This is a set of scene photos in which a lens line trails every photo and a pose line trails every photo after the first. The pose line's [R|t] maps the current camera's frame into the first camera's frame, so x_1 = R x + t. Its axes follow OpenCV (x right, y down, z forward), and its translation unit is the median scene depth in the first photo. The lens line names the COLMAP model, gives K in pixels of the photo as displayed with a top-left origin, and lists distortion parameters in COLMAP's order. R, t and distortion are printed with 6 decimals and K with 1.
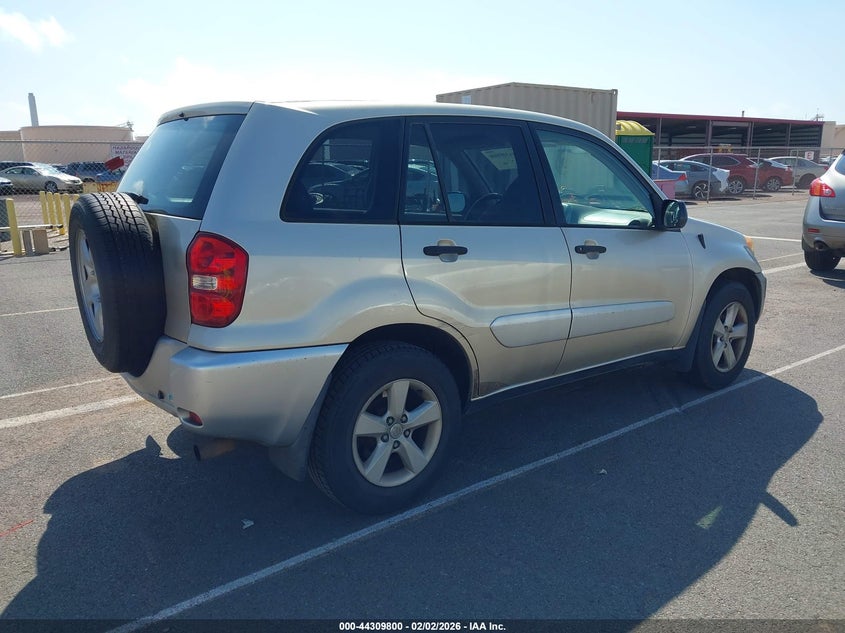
lens RADIAL K [[675.2, 0, 420.2], [0, 675.2, 311.4], [0, 0, 1]] dist [-0.004572, 0.001819]
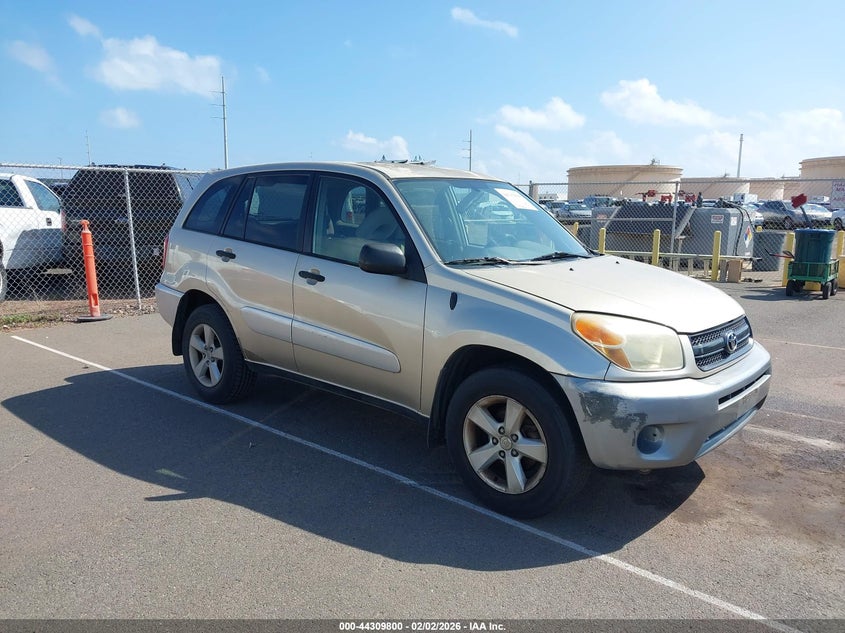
lens RADIAL K [[675.2, 0, 420.1], [0, 675.2, 320.7], [0, 0, 1]] dist [-0.004572, 0.001819]
pose [[0.185747, 0.184714, -0.965080, 1.468324], [-0.219365, 0.965178, 0.142512, -0.230463], [0.957798, 0.185234, 0.219798, 0.955495]]
